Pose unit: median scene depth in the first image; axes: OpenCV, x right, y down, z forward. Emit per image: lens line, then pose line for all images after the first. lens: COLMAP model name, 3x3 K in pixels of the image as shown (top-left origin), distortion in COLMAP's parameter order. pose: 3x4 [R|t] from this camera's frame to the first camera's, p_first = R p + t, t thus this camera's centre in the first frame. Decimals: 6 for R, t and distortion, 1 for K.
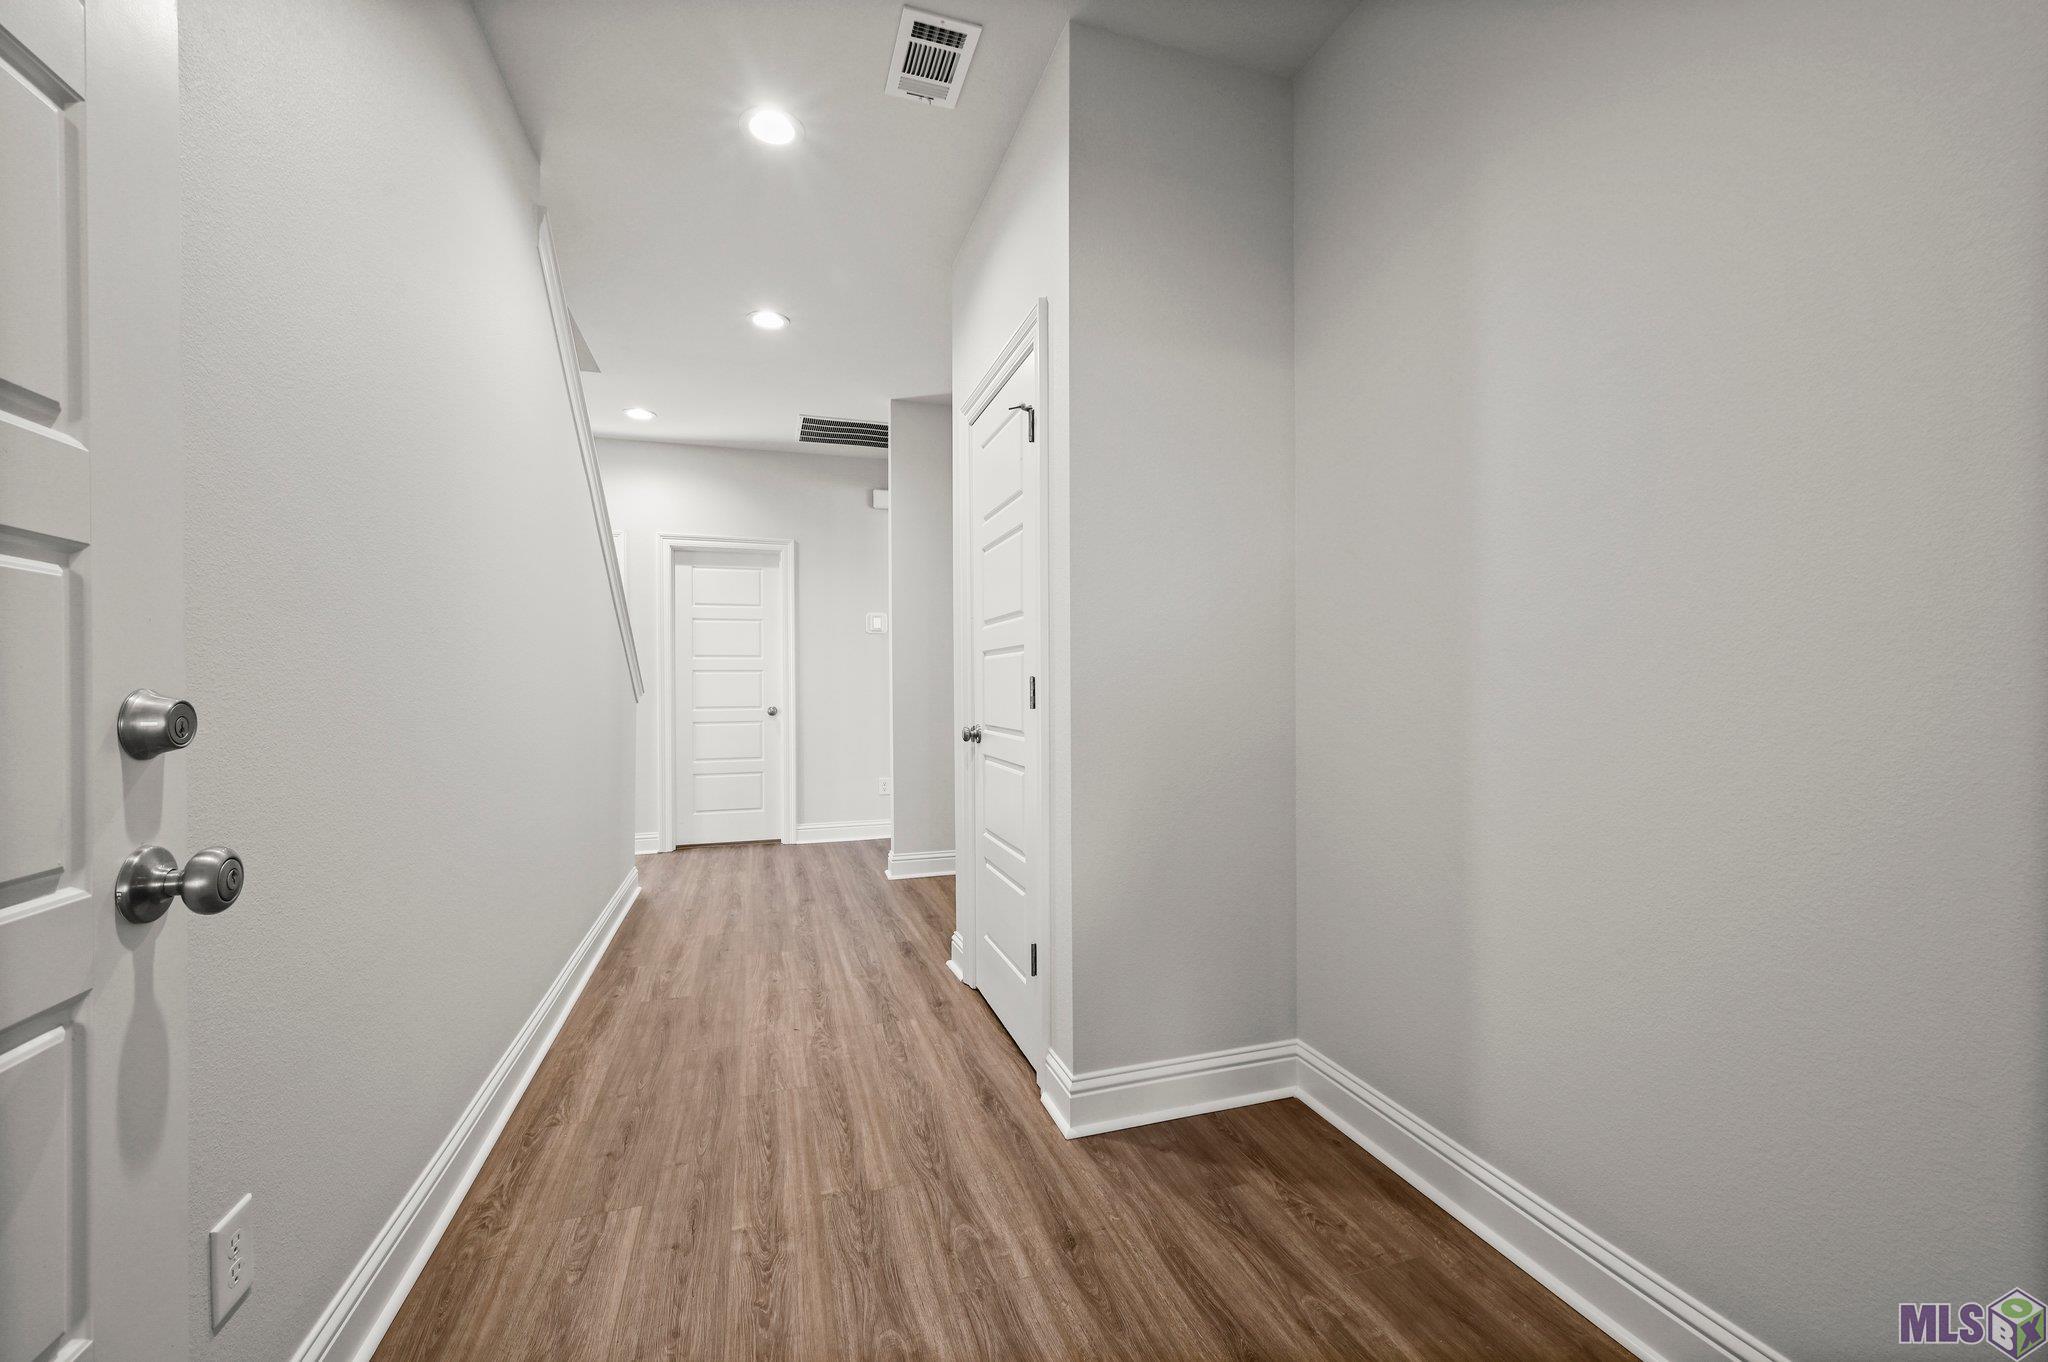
lens RADIAL K [[792.9, 0, 1020.4], [0, 792.9, 686.5], [0, 0, 1]] dist [0.000179, 0.000063]
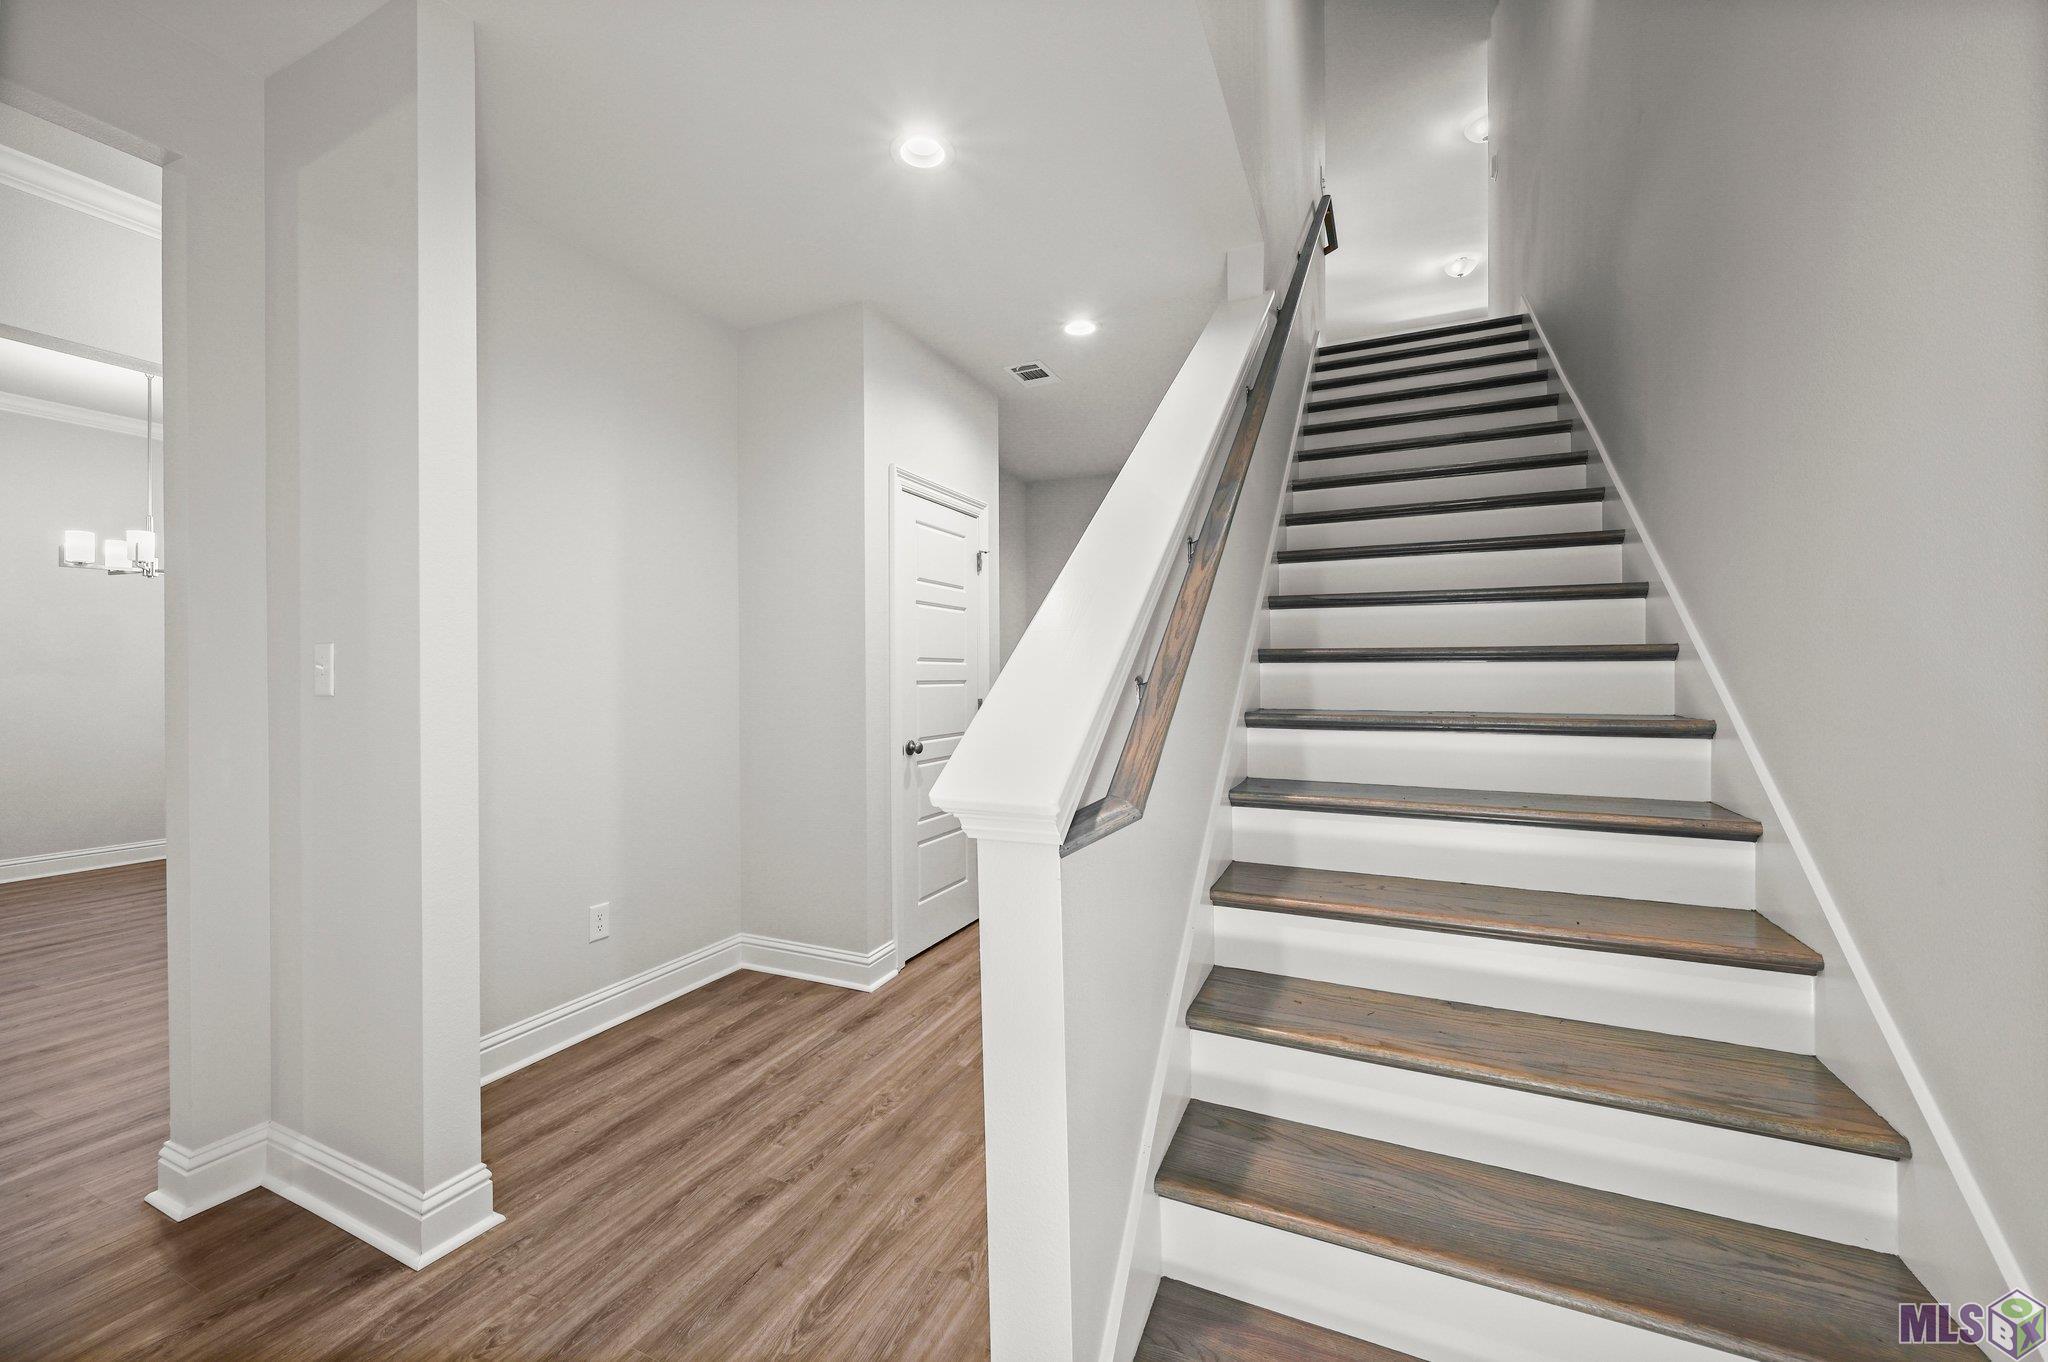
lens RADIAL K [[792.9, 0, 1018.7], [0, 792.9, 678.6], [0, 0, 1]] dist [0.000179, 0.000063]
pose [[-0.732753, 0.010681, 0.680411, -0.771006], [0.012088, 0.999923, -0.002678, -0.031273], [-0.680388, 0.006262, -0.732826, 1.361309]]
